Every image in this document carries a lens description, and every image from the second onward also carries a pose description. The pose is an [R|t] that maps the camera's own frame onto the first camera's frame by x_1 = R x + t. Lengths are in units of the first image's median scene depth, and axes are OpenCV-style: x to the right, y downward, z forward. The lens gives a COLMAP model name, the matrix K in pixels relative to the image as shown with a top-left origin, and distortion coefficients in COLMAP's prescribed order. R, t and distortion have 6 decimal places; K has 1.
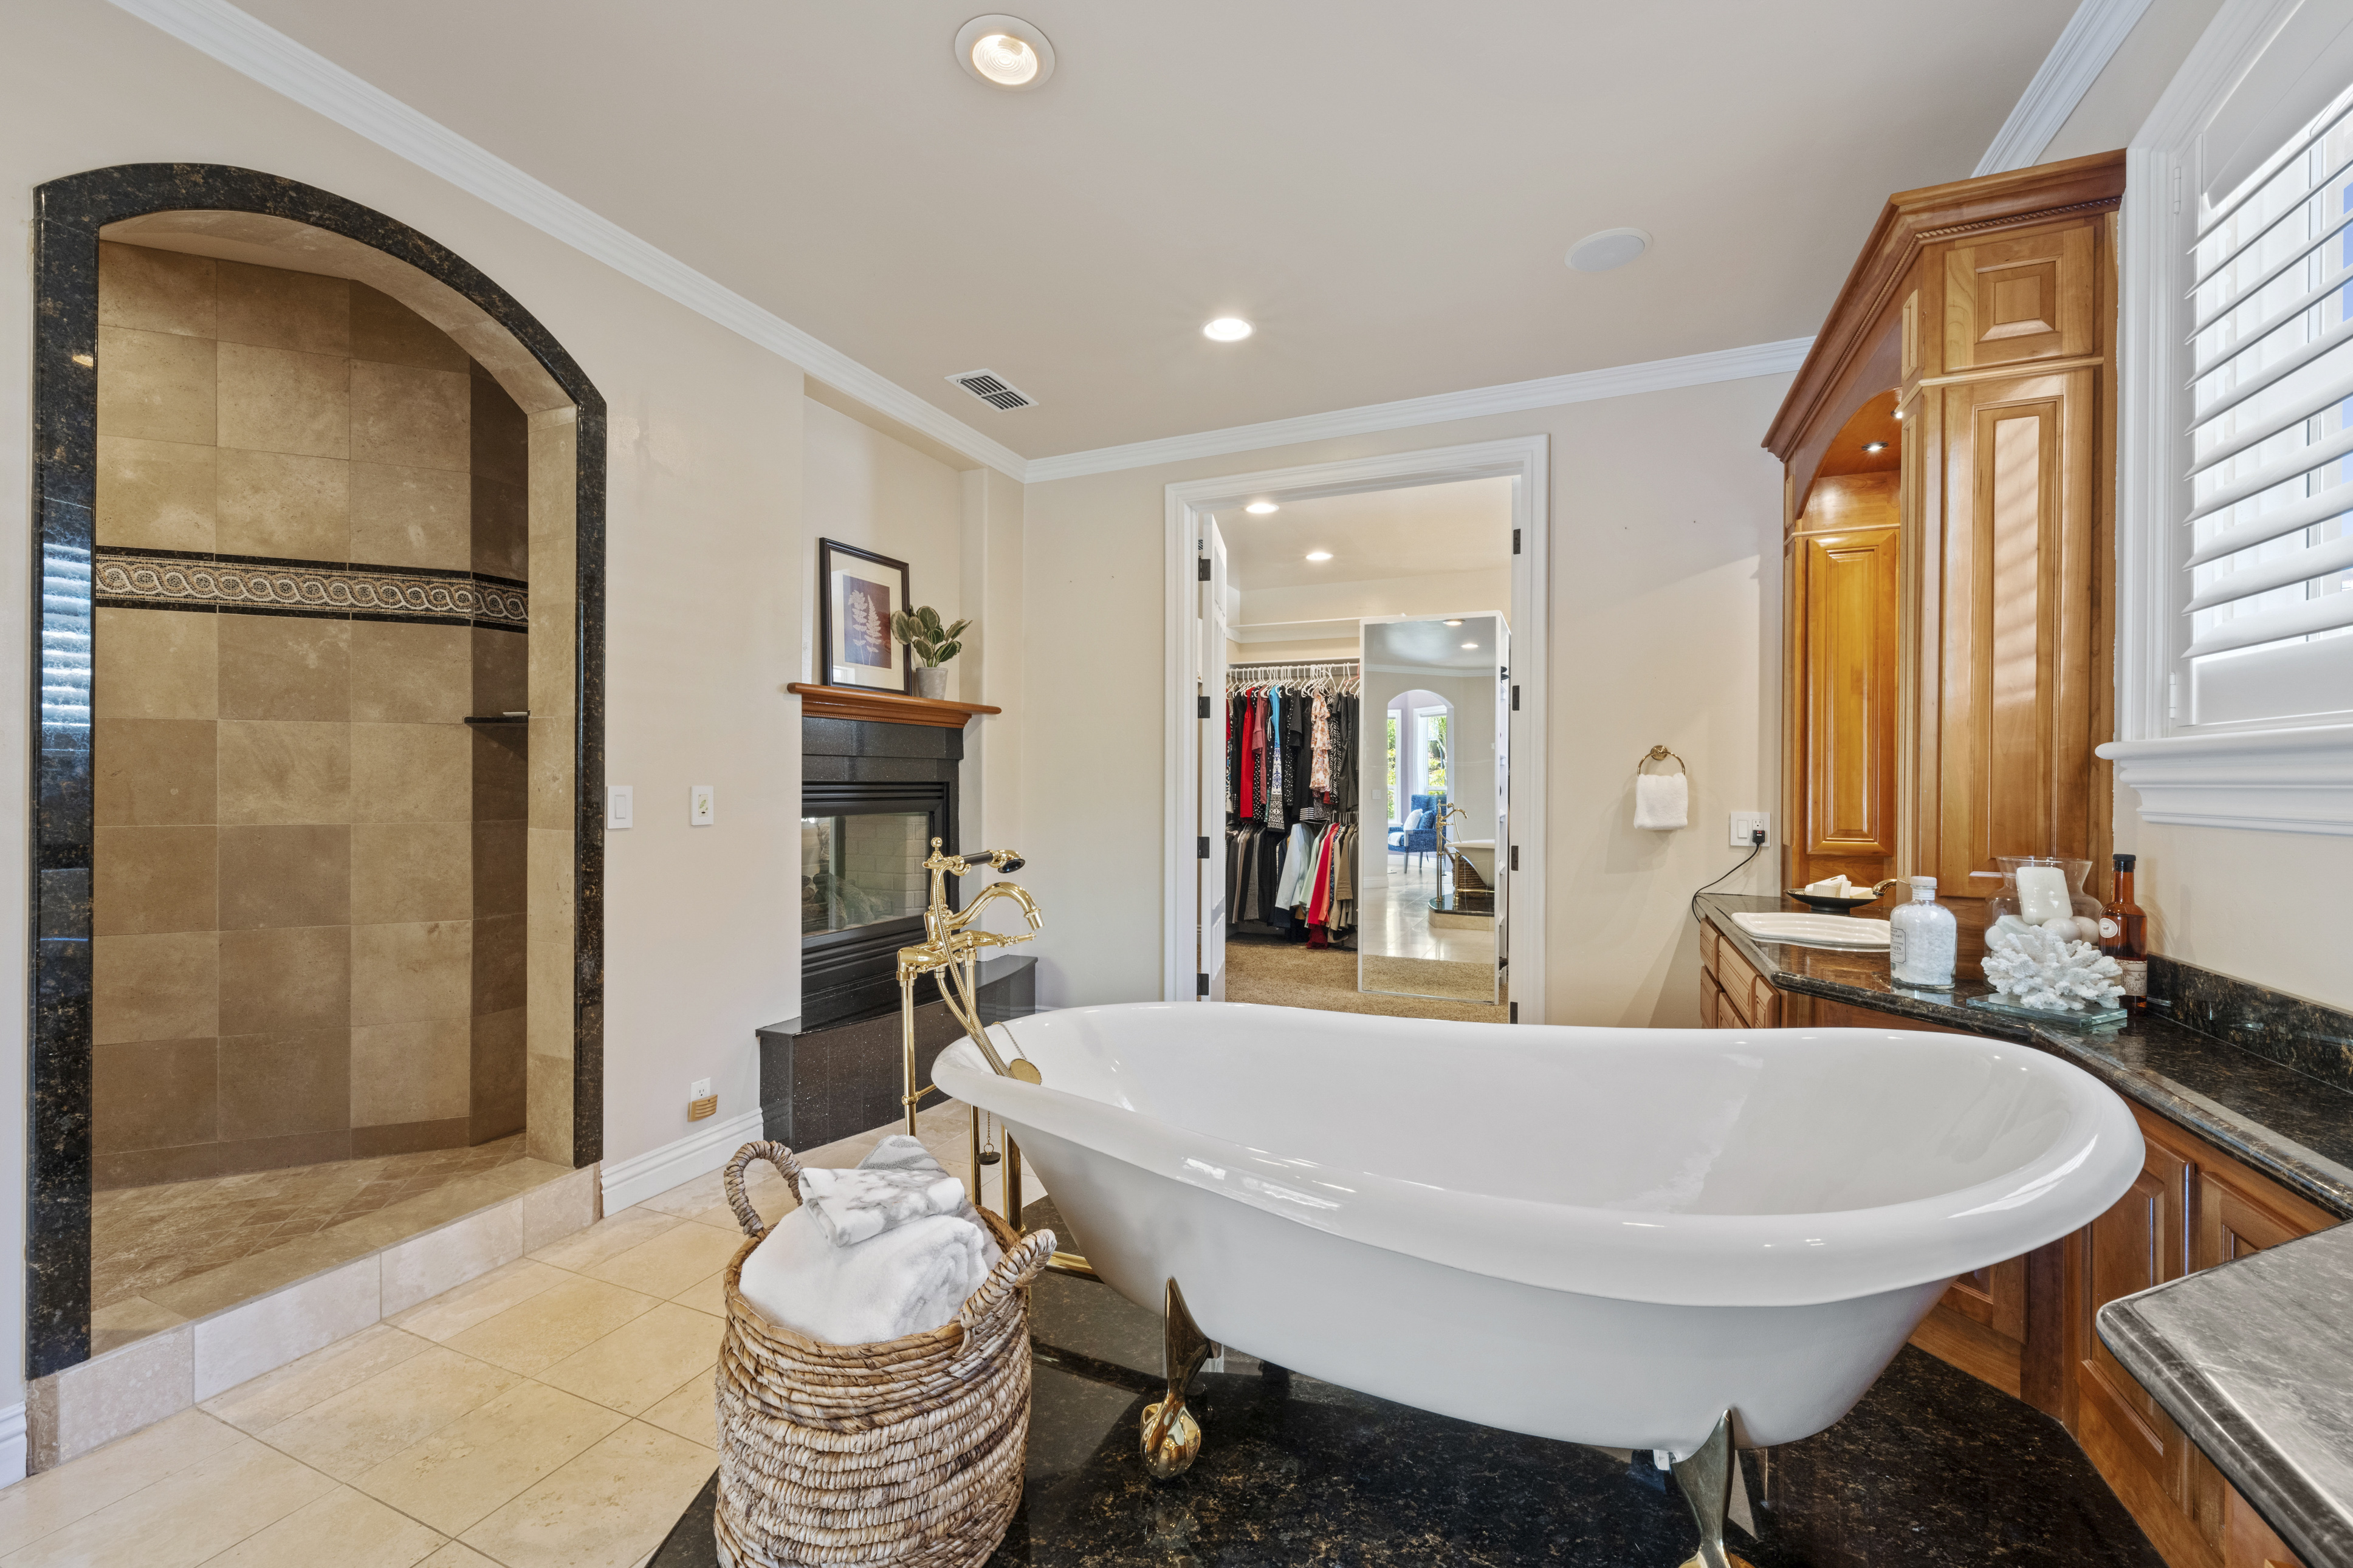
lens RADIAL K [[931.6, 0, 1179.5], [0, 931.6, 779.8], [0, 0, 1]] dist [-0.007070, 0.000802]
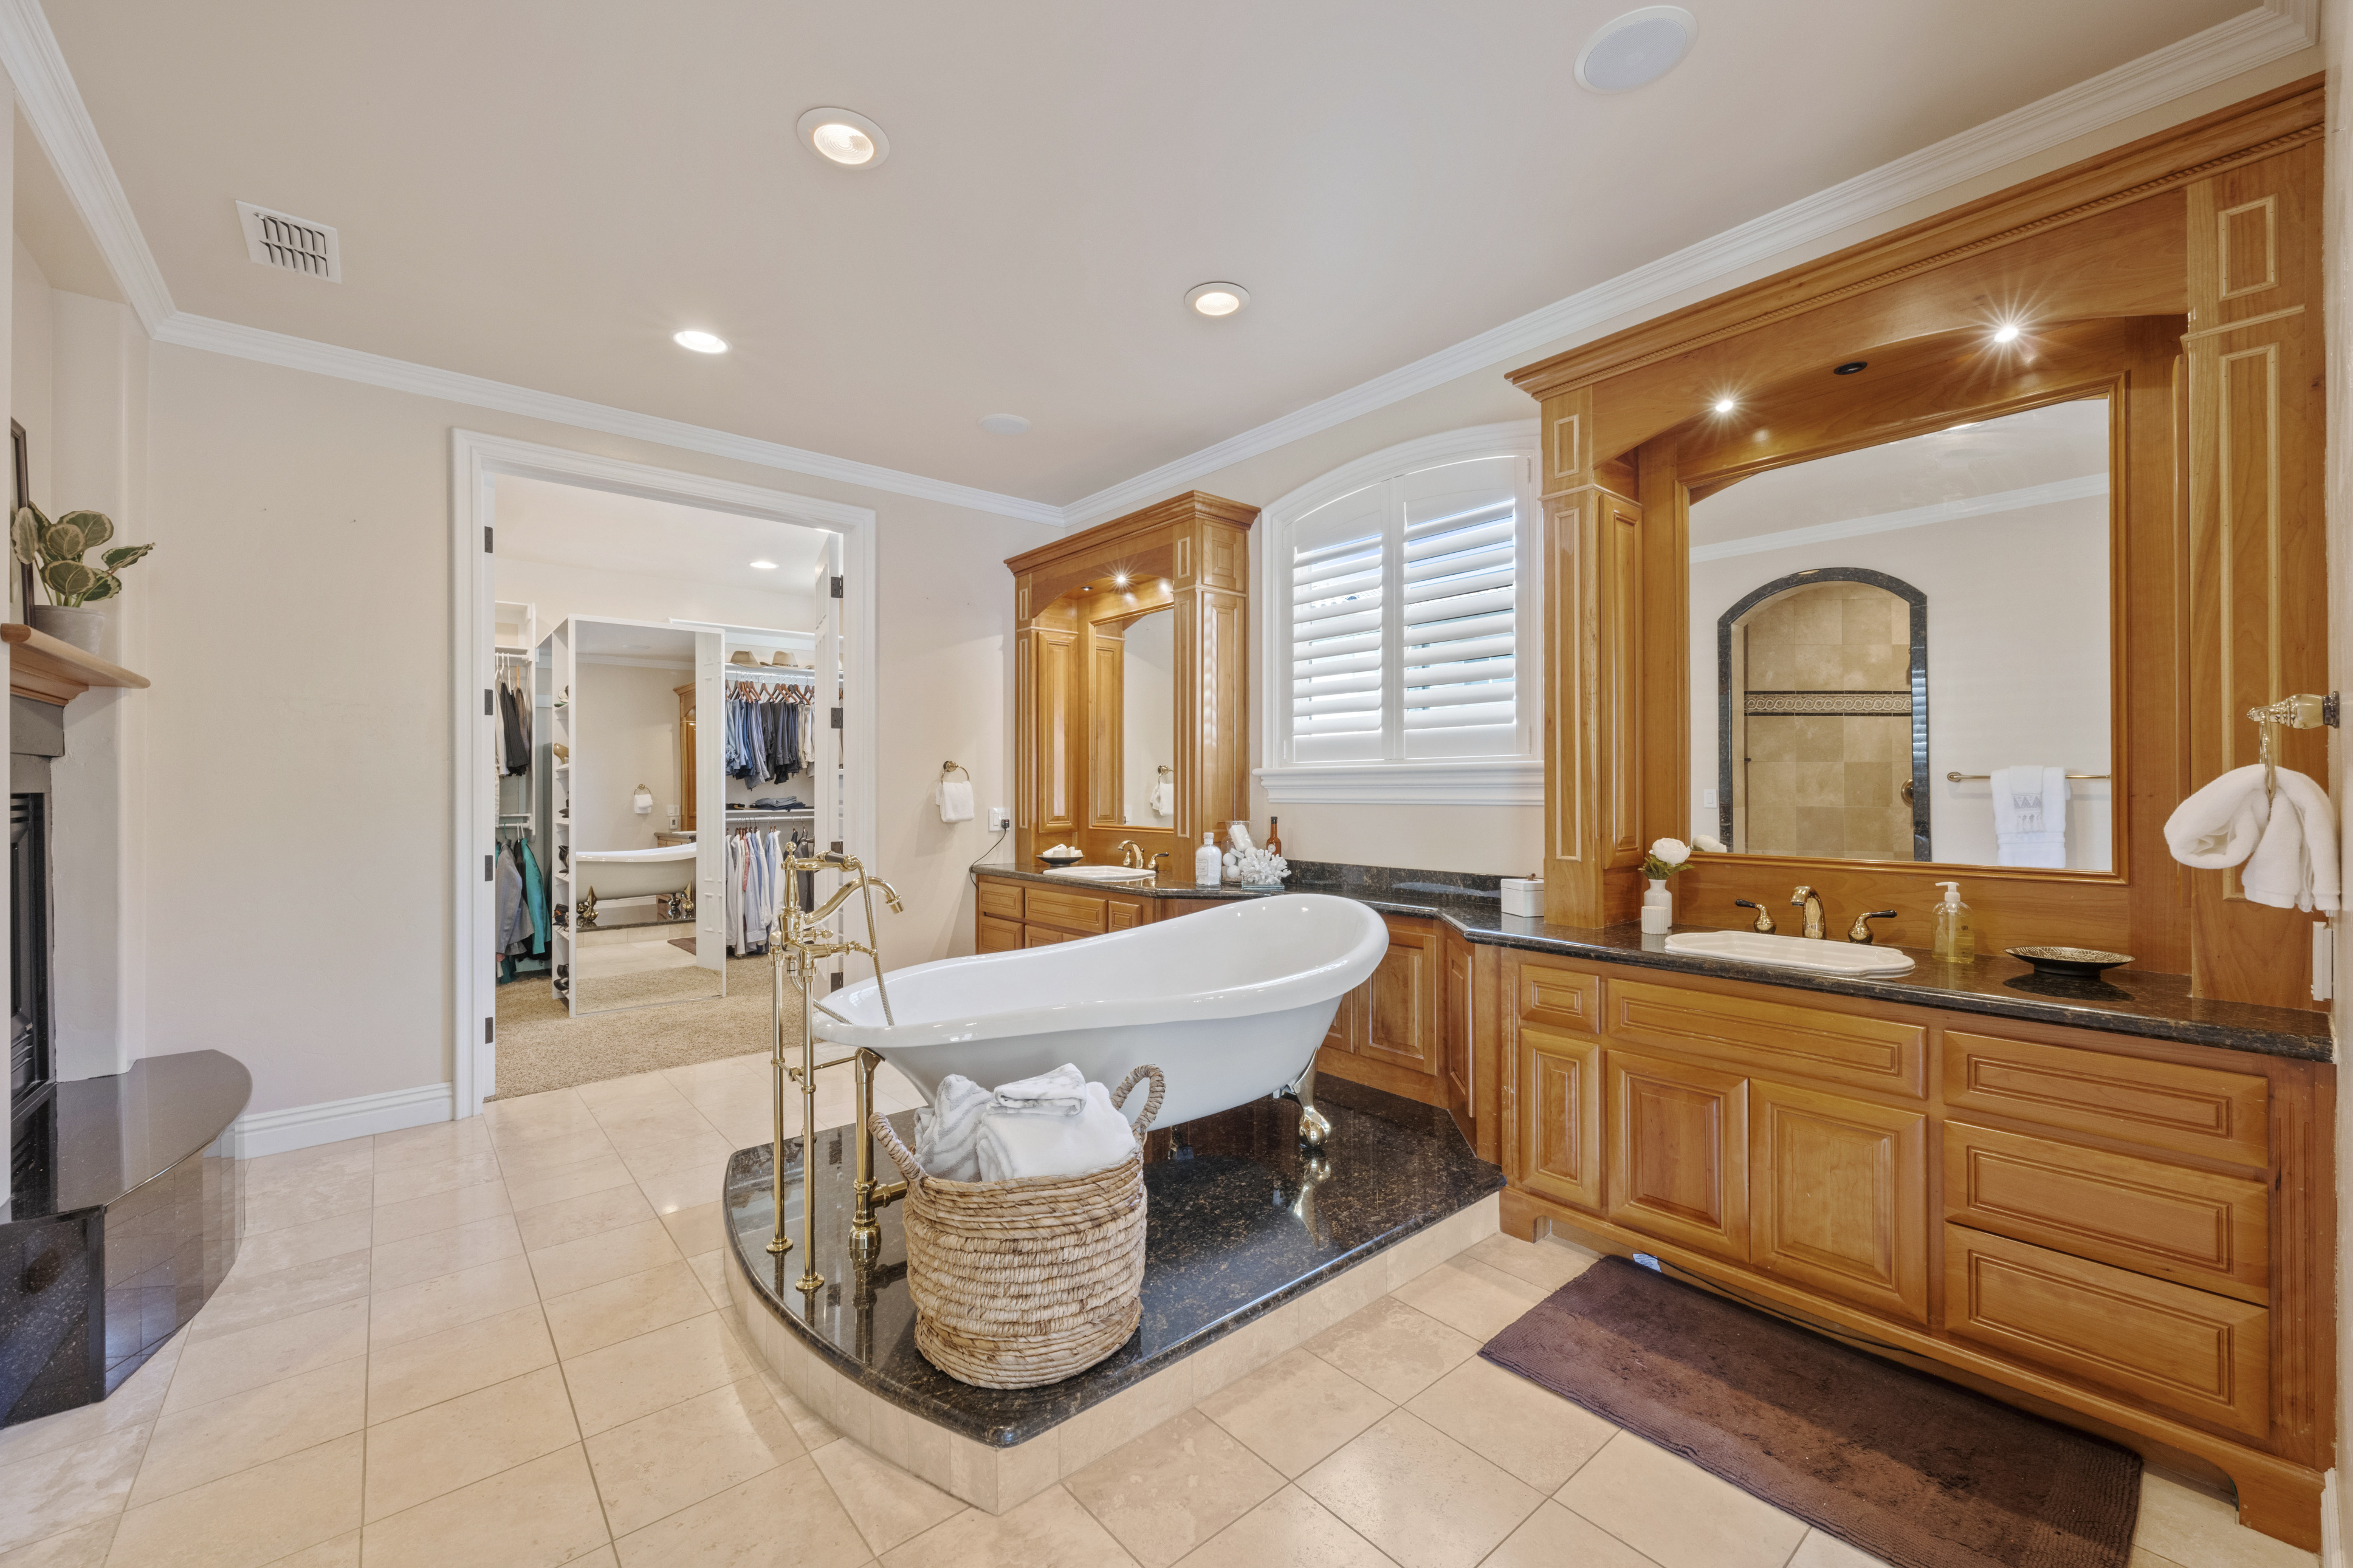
lens RADIAL K [[931.6, 0, 1171.9], [0, 931.6, 785.5], [0, 0, 1]] dist [-0.007070, 0.000802]
pose [[0.446292, -0.001742, 0.894886, -0.602164], [0.003520, 0.999994, 0.000191, 0.000206], [-0.894880, 0.003064, 0.446296, 0.089312]]
